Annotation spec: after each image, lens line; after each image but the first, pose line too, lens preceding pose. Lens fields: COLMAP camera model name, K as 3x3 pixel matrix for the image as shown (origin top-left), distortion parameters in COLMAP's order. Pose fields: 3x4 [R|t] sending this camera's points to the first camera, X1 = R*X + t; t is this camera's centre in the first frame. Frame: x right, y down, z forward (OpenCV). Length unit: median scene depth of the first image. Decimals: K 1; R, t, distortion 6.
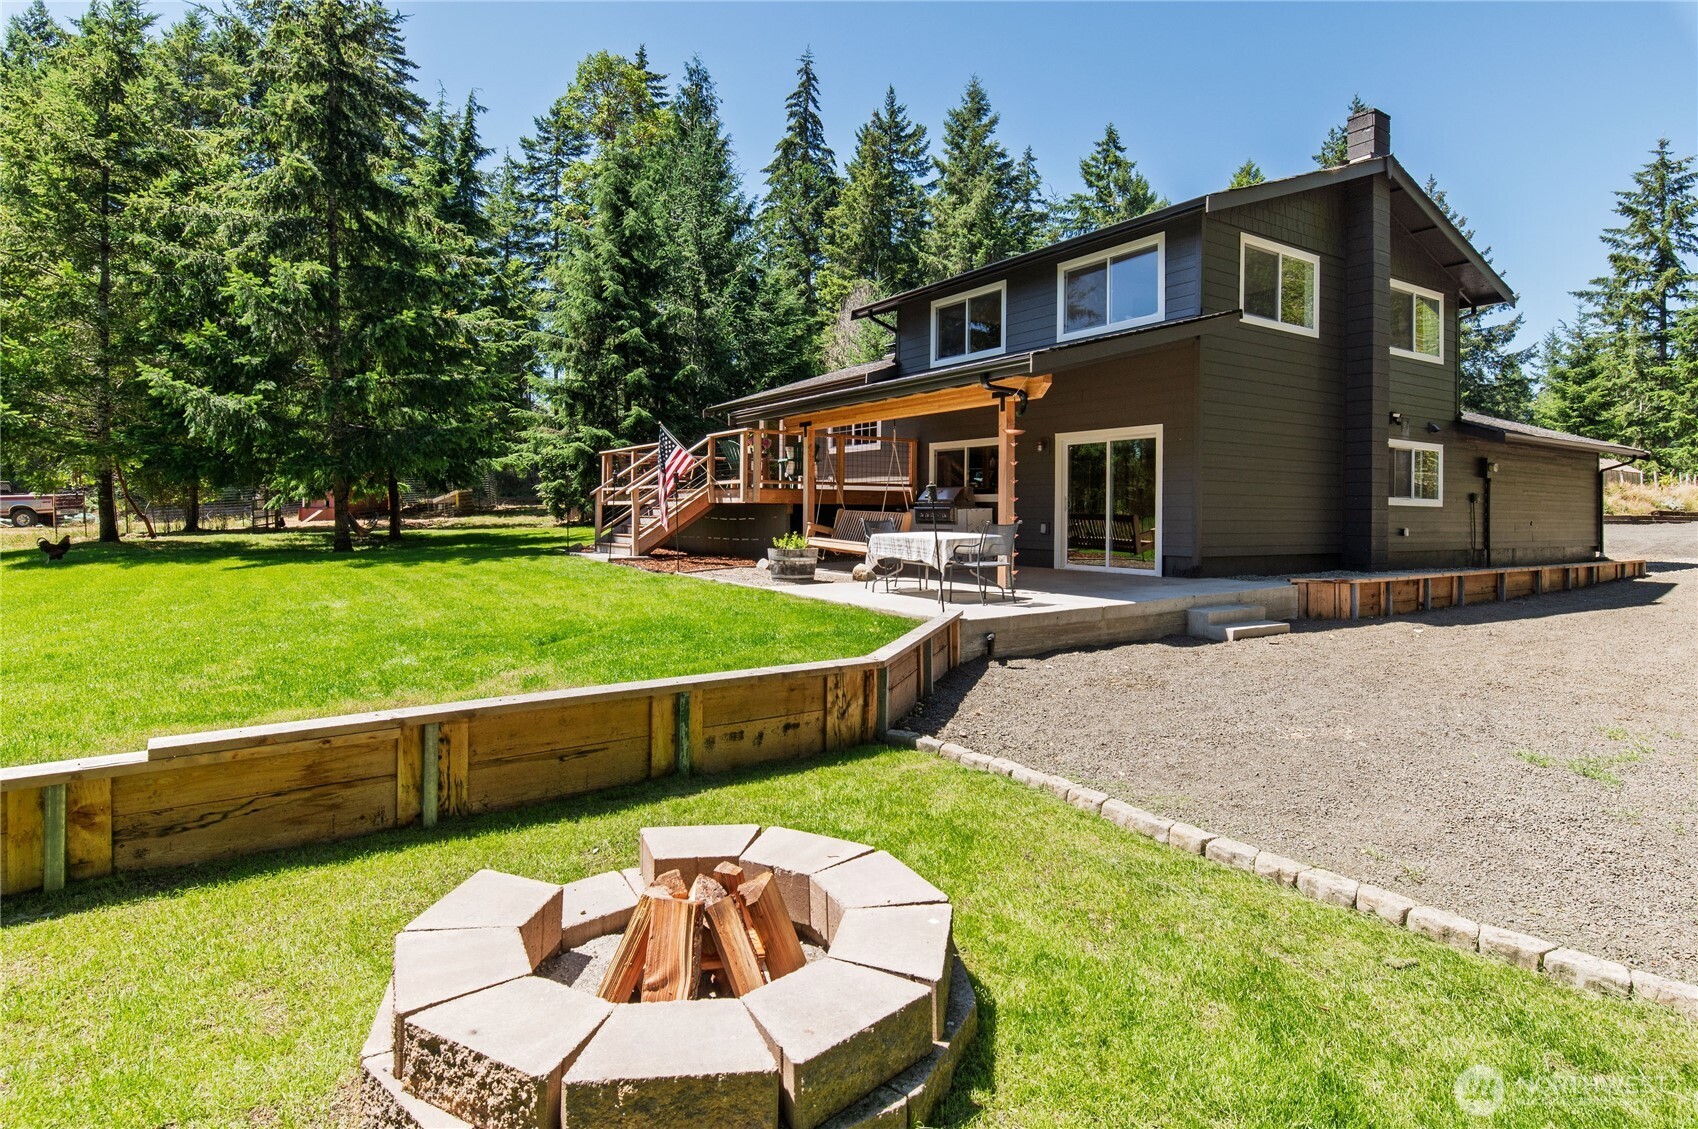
lens RADIAL K [[895.9, 0, 843.4], [0, 895.9, 522.5], [0, 0, 1]] dist [-0.002422, 0.000443]
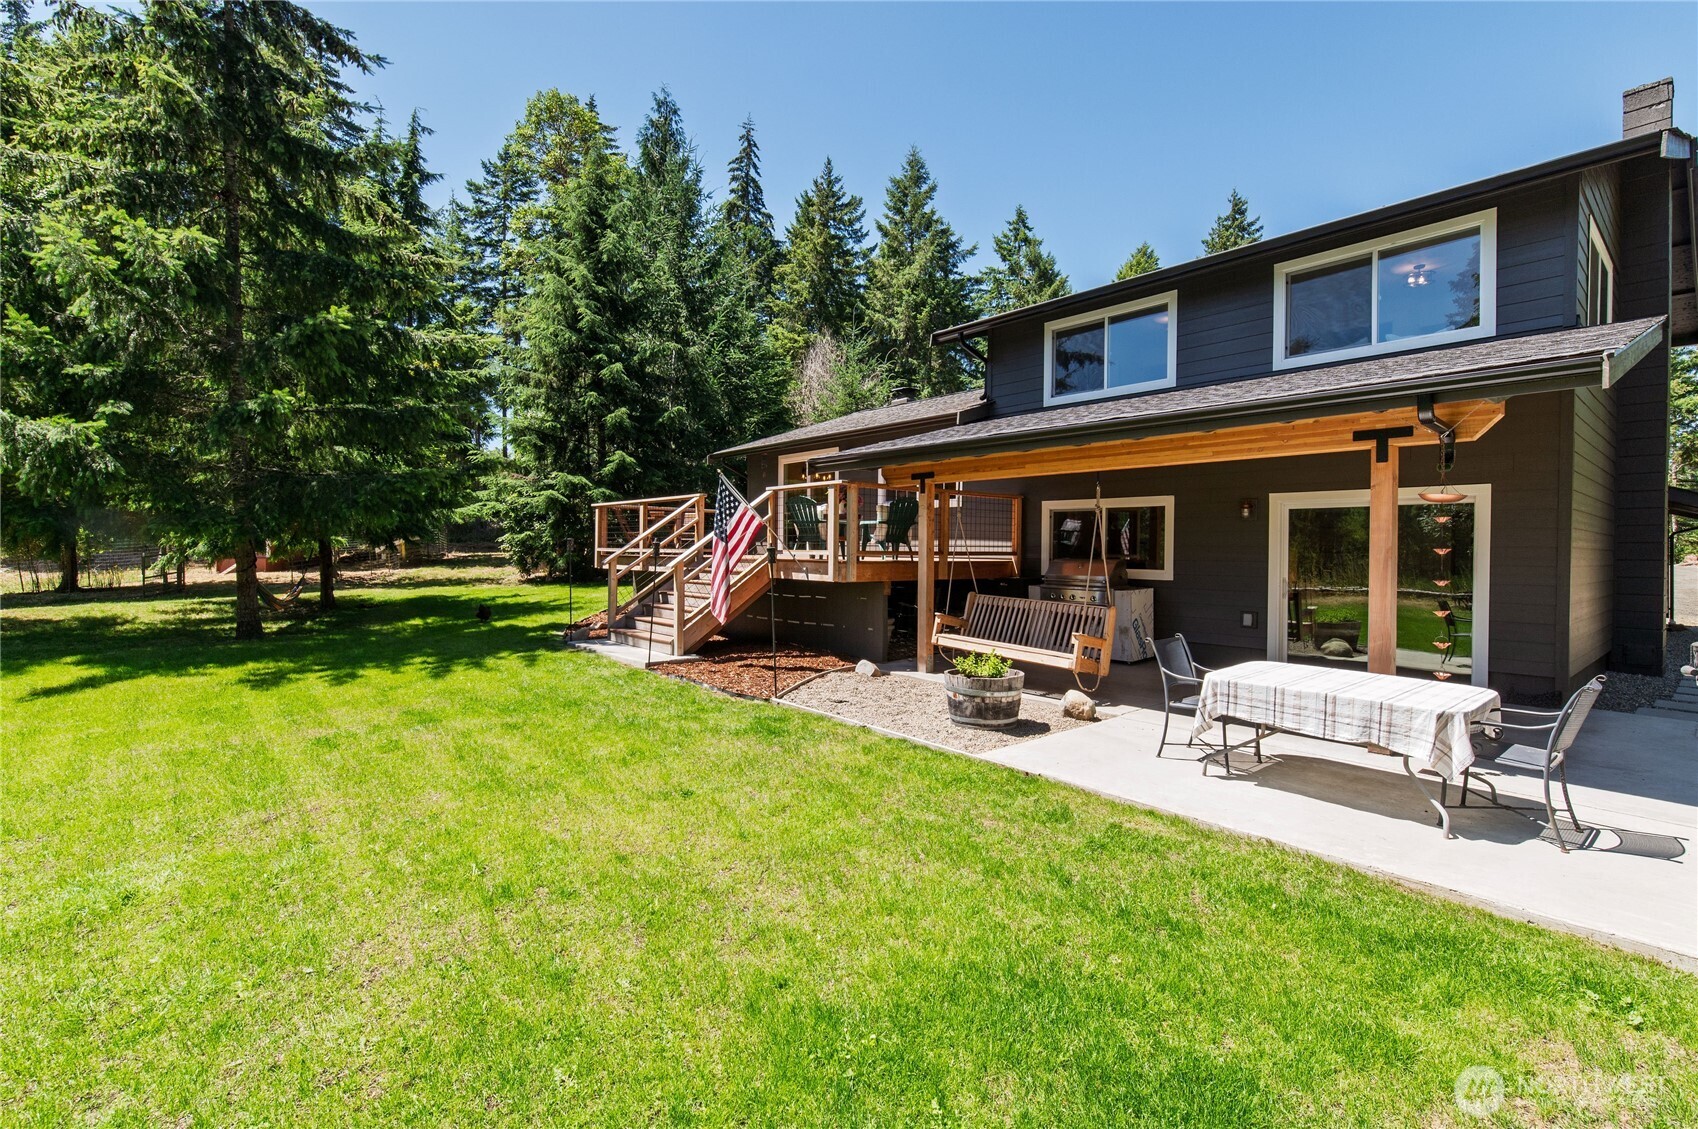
lens RADIAL K [[782.5, 0, 849.0], [0, 782.5, 564.5], [0, 0, 1]] dist [0.001225, -0.000540]
pose [[0.993350, -0.000087, 0.115134, -0.084293], [-0.000840, 0.999968, 0.008007, -0.020538], [-0.115131, -0.008050, 0.993318, 0.180074]]
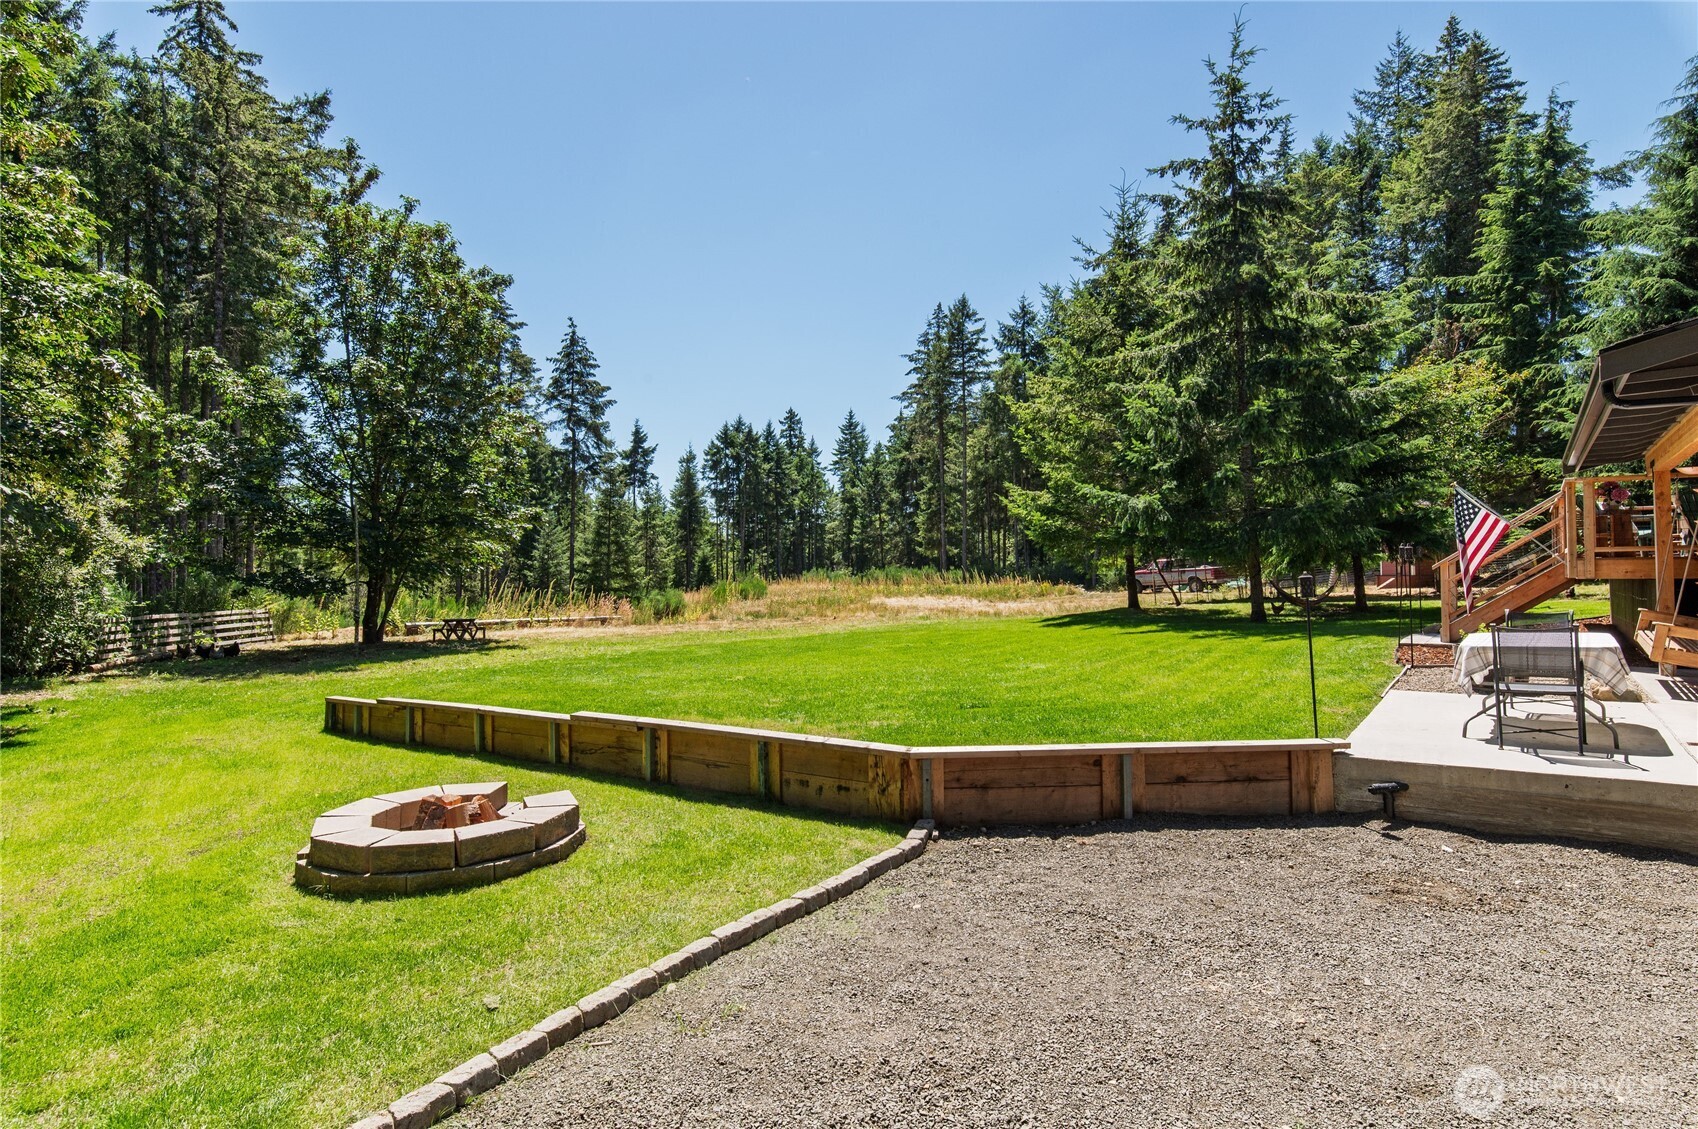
lens RADIAL K [[895.9, 0, 843.4], [0, 895.9, 522.5], [0, 0, 1]] dist [-0.002422, 0.000443]
pose [[0.323970, -0.066571, -0.943722, 0.188915], [0.003683, 0.997602, -0.069107, -0.009791], [0.946060, 0.018913, 0.323439, 0.094717]]
